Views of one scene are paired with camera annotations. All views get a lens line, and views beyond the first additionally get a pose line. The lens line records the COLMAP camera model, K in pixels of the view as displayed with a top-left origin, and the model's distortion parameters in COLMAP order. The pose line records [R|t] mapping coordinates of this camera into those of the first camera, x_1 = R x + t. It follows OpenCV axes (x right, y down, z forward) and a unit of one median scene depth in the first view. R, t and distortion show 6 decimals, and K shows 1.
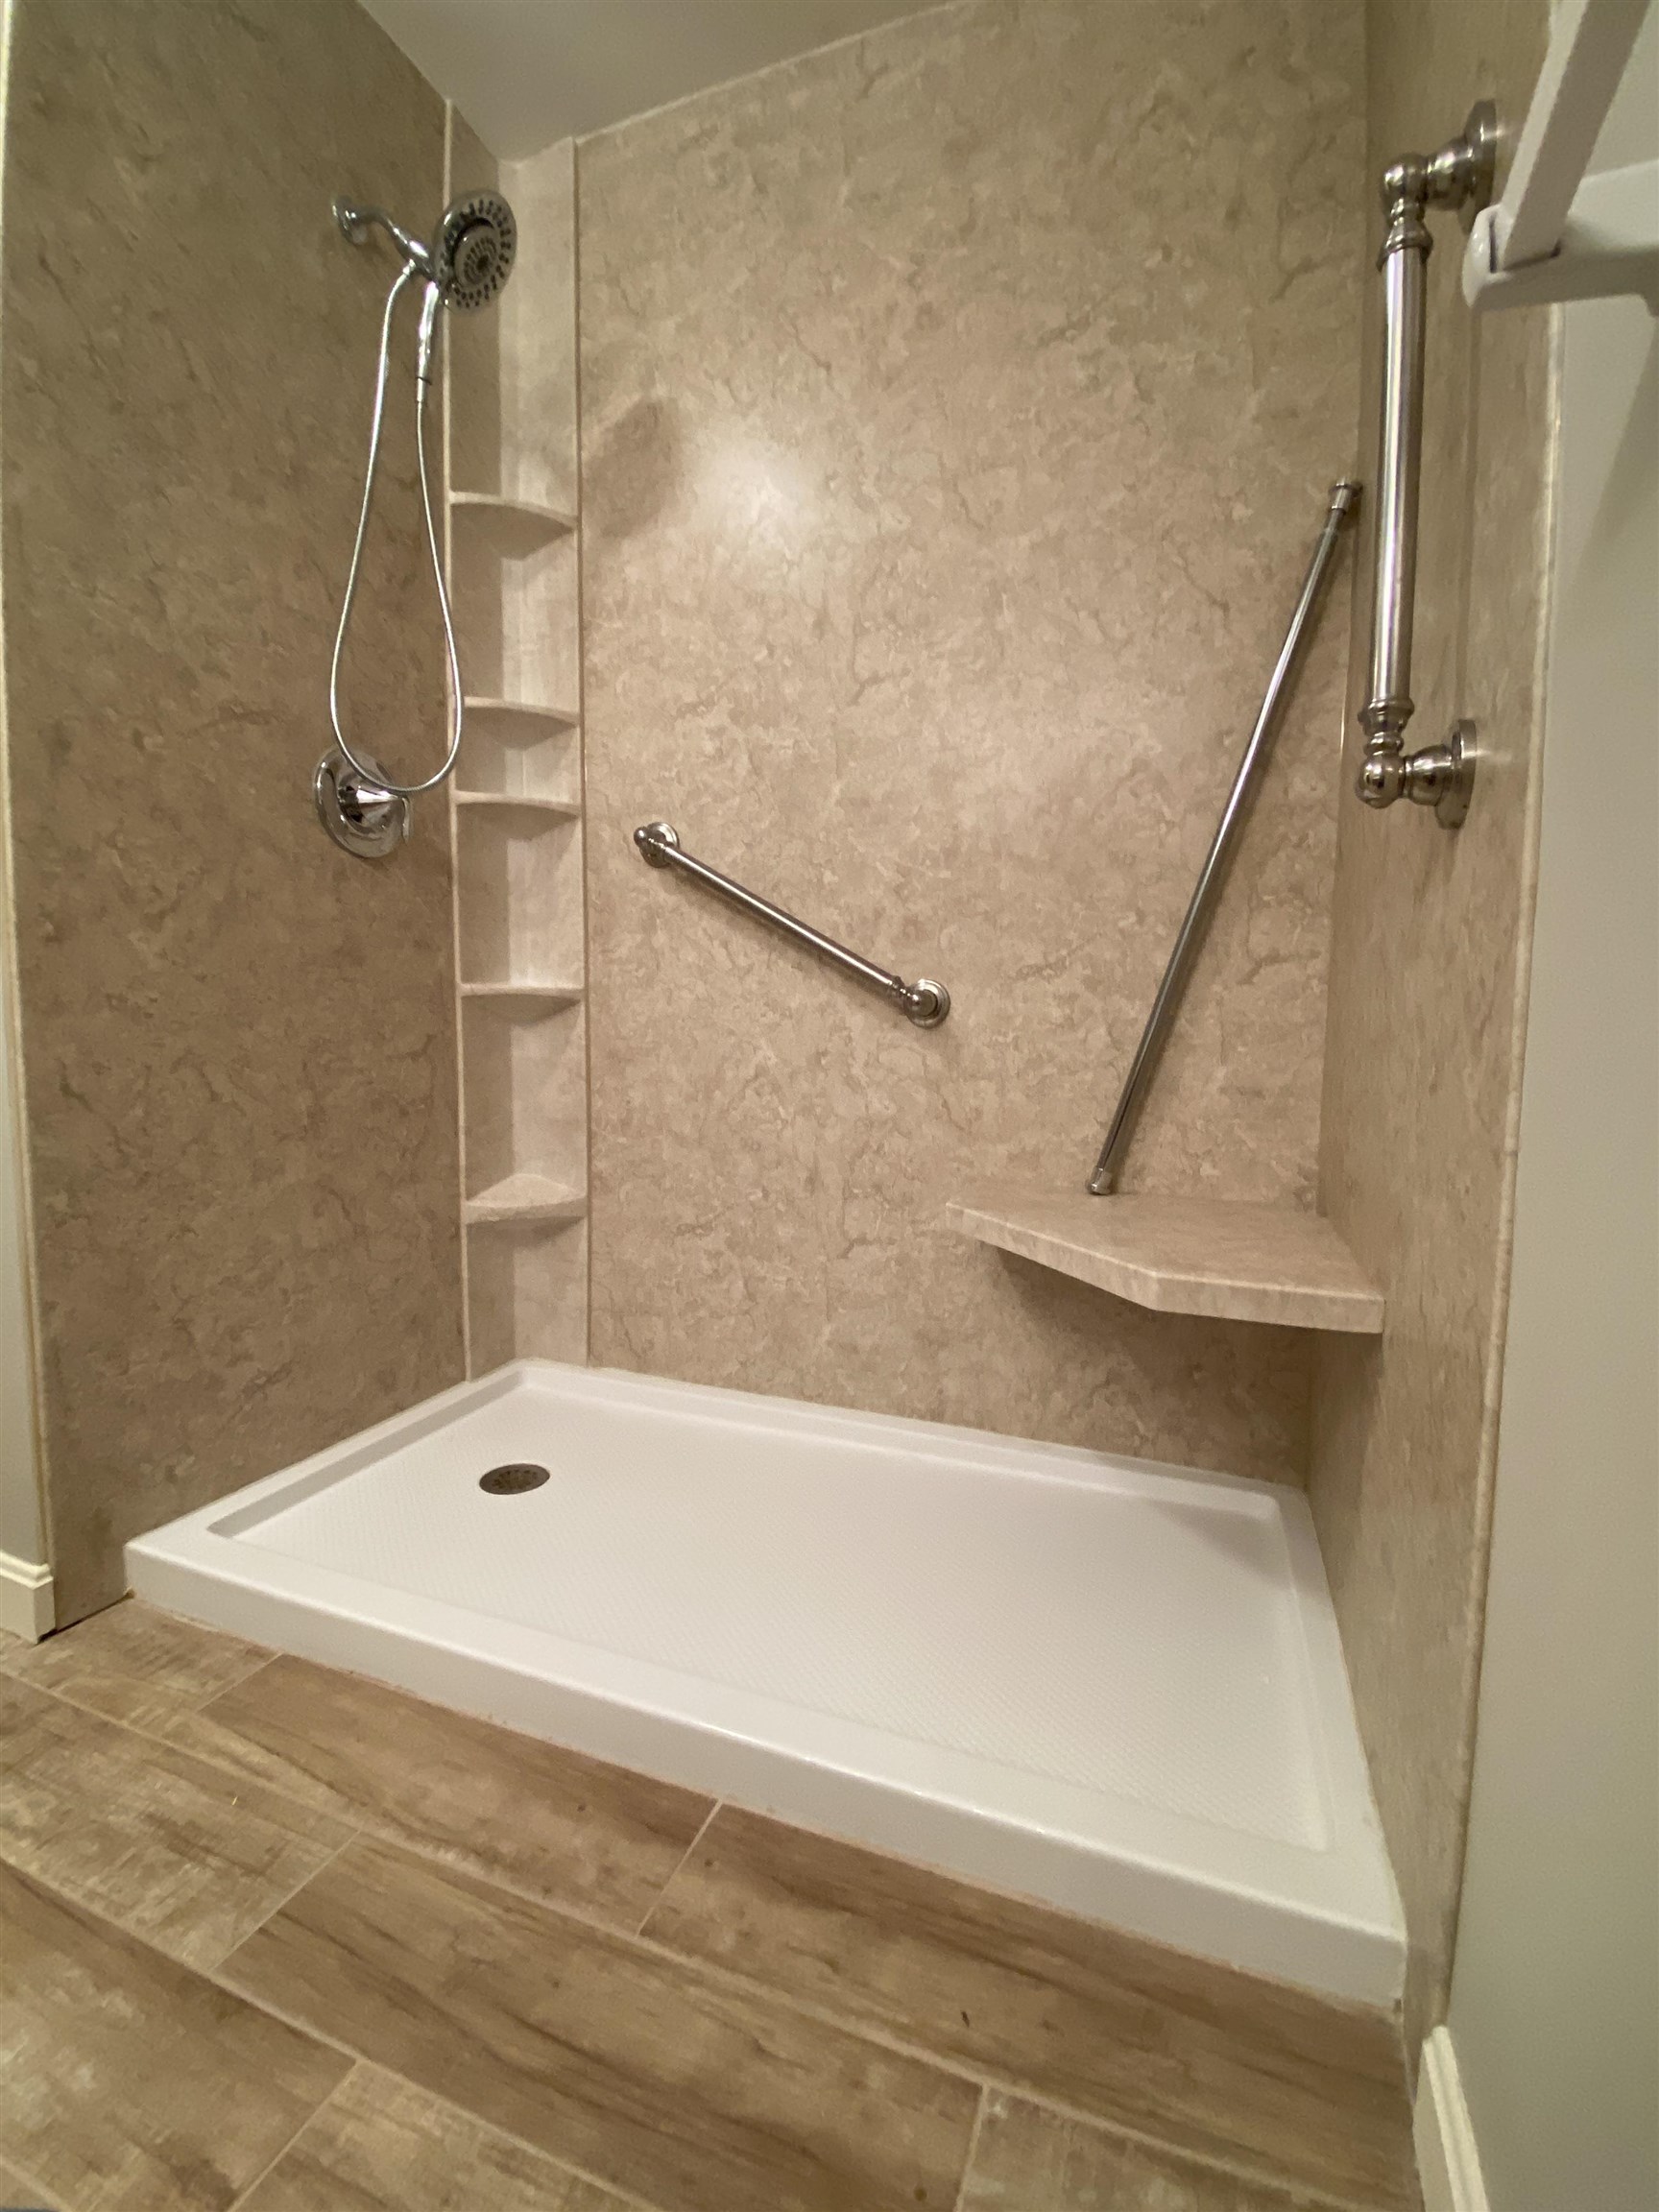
lens RADIAL K [[943.2, 0, 826.7], [0, 943.2, 1100.0], [0, 0, 1]] dist [-0.016380, -0.001400]
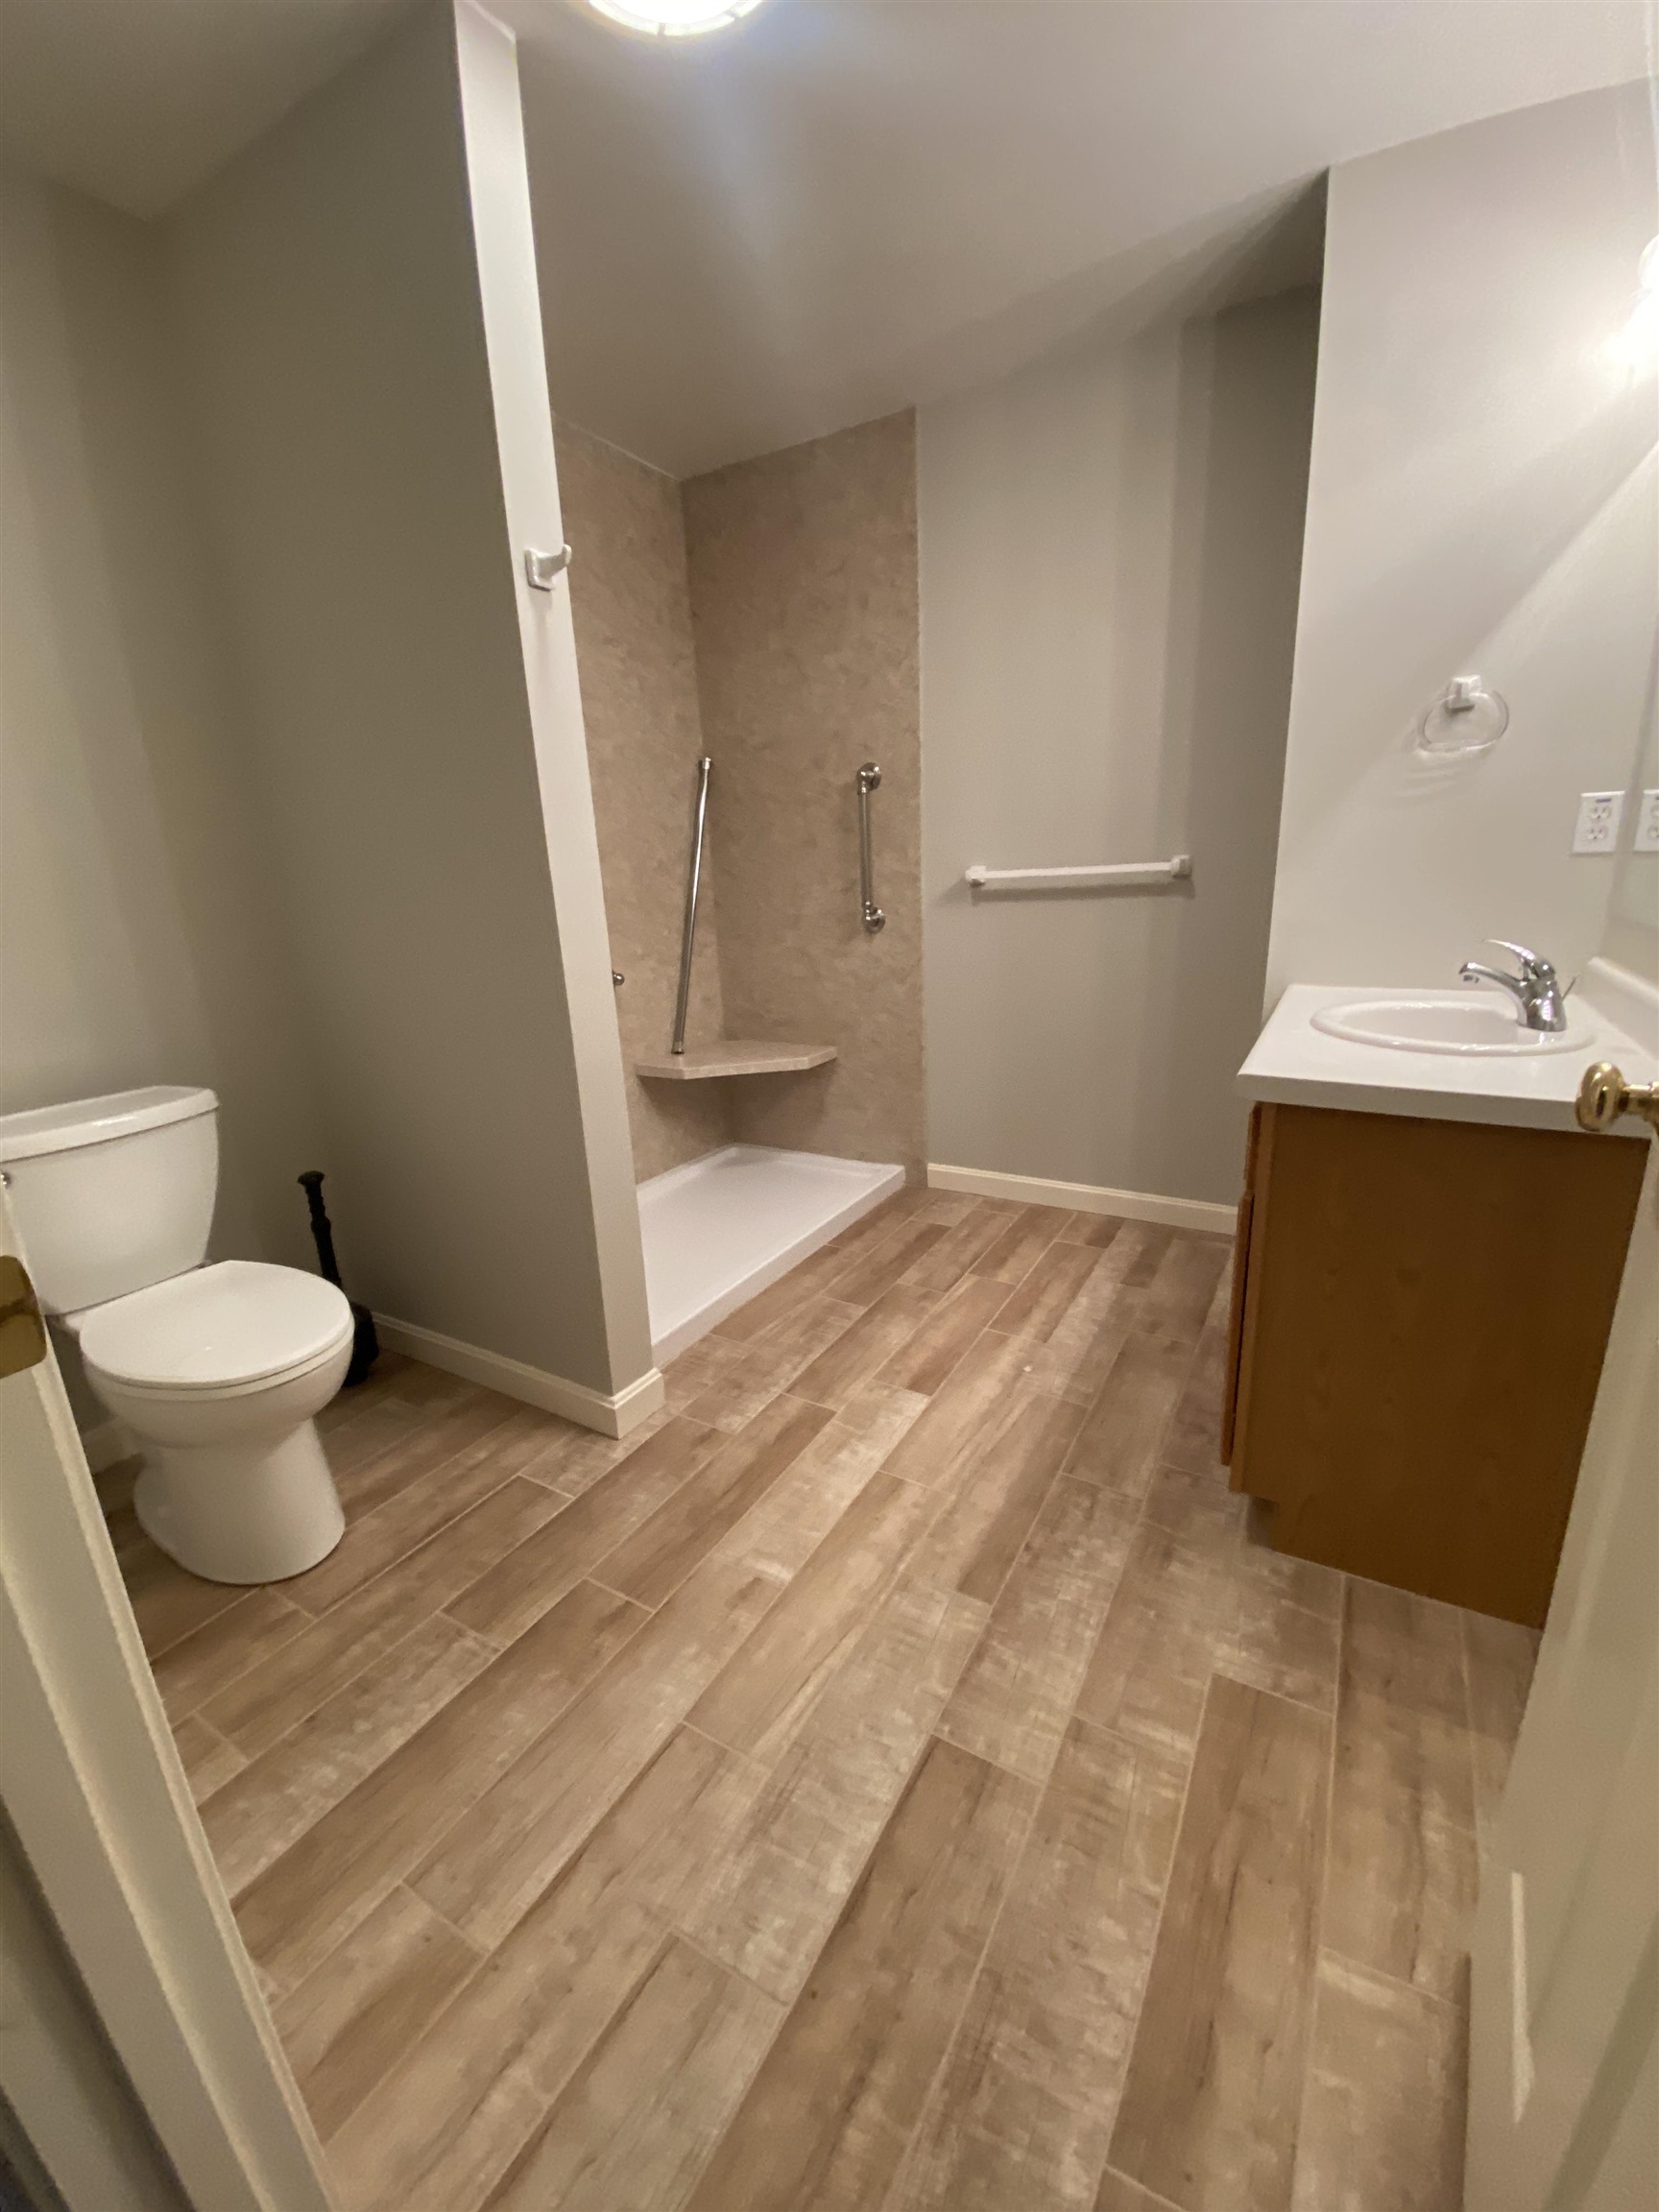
lens RADIAL K [[881.6, 0, 833.0], [0, 881.6, 1111.1], [0, 0, 1]] dist [0.009725, -0.001381]
pose [[0.144651, -0.271708, 0.951447, -1.921686], [0.112627, 0.959831, 0.256980, -0.304088], [-0.983052, 0.069986, 0.169443, 0.294483]]
